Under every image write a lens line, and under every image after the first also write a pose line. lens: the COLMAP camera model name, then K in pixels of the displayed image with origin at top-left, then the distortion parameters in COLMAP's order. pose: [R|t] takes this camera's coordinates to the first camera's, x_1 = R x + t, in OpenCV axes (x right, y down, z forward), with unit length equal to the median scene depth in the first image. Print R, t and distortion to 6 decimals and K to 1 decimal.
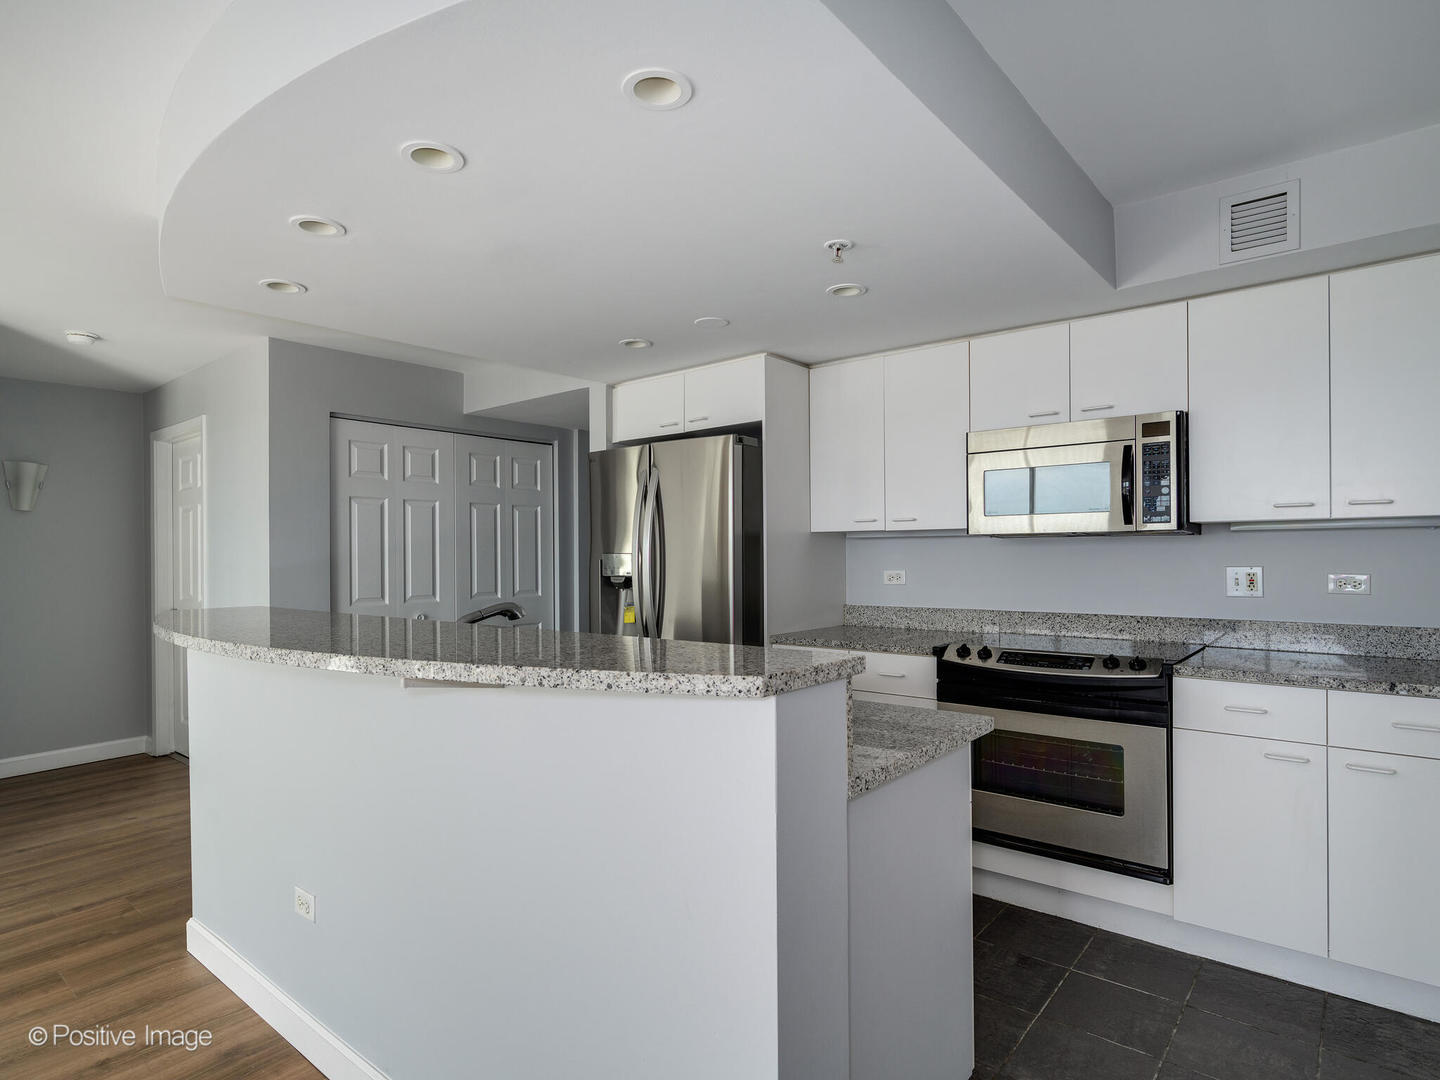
lens RADIAL K [[803.6, 0, 720.0], [0, 803.6, 540.0], [0, 0, 1]] dist [0.005153, 0.001158]
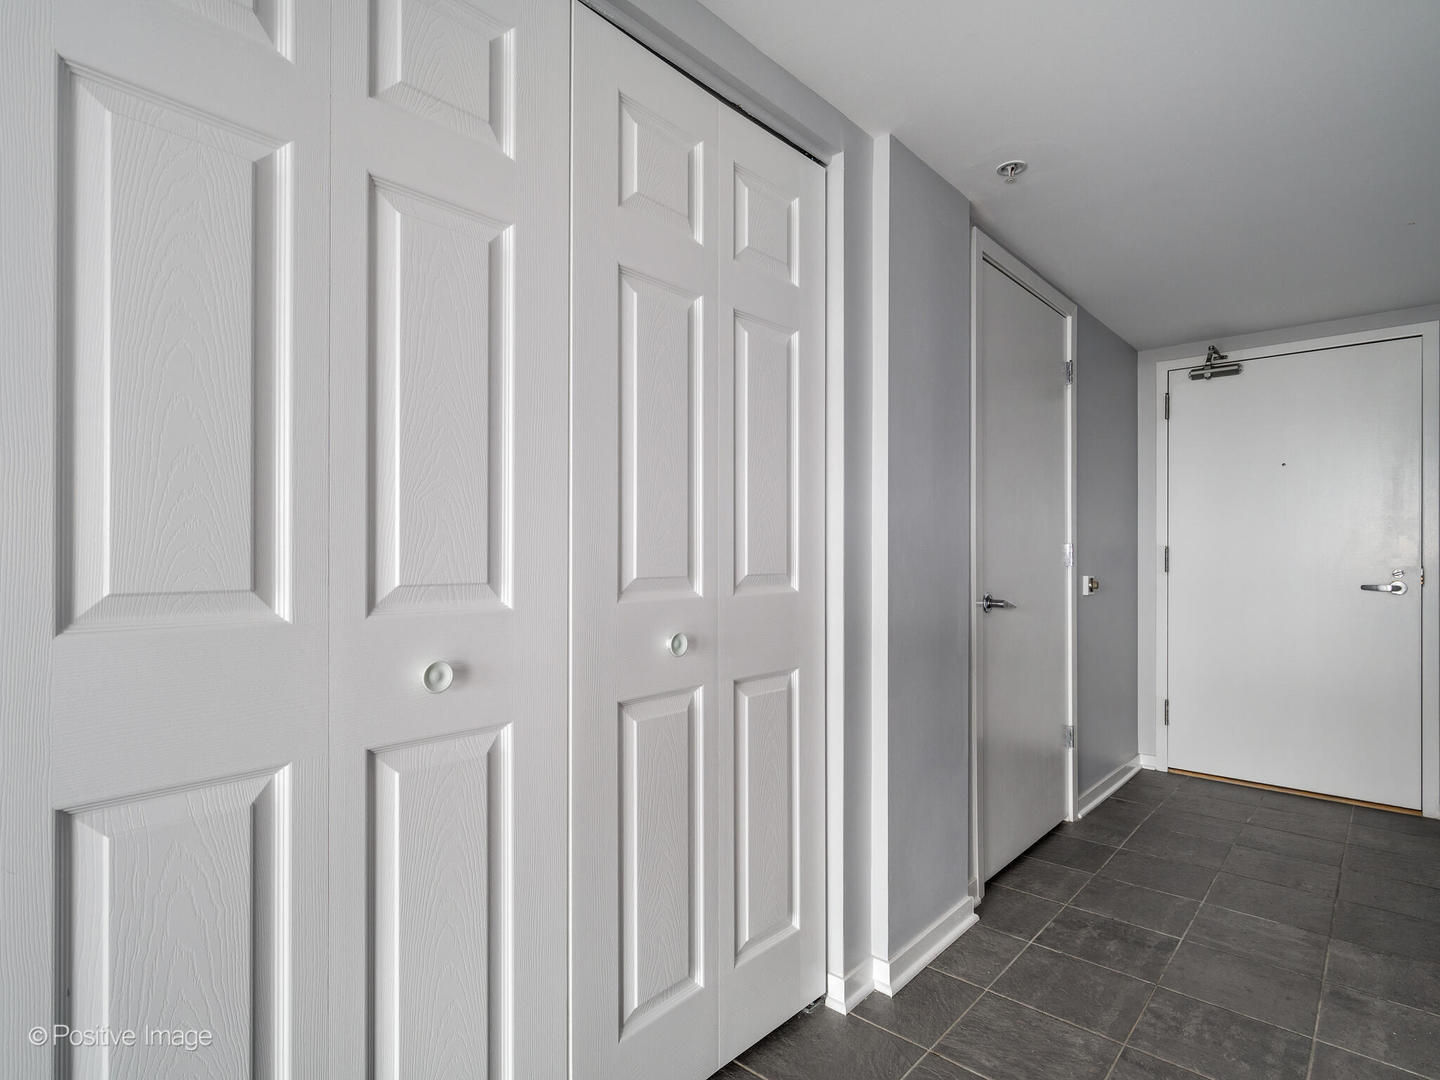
lens RADIAL K [[750.1, 0, 720.0], [0, 750.1, 540.0], [0, 0, 1]] dist [0.000012, -0.000009]
pose [[0.998874, 0.010543, -0.046252, -0.451385], [-0.010476, 0.999944, 0.001681, 0.088788], [0.046267, -0.001195, 0.998928, 1.265569]]
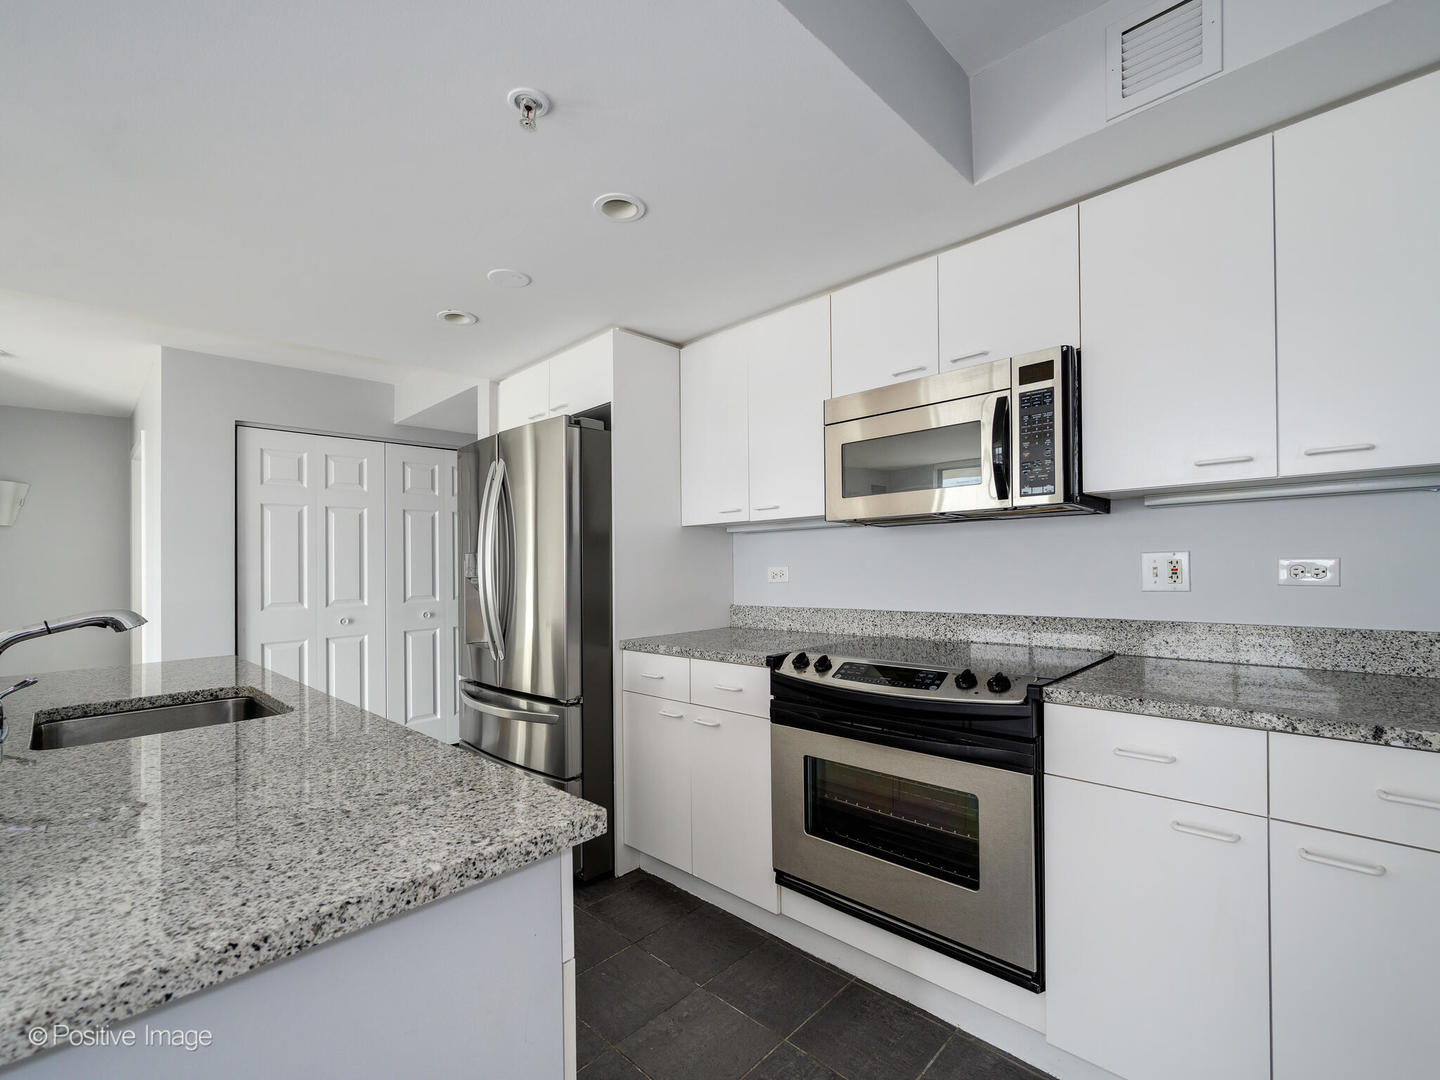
lens RADIAL K [[645.5, 0, 717.3], [0, 645.5, 559.3], [0, 0, 1]] dist [0.000141, 0.000006]
pose [[0.995861, -0.015896, -0.089487, 0.290097], [0.016890, 0.999804, 0.010363, 0.027574], [0.089305, -0.011832, 0.995934, 0.358194]]
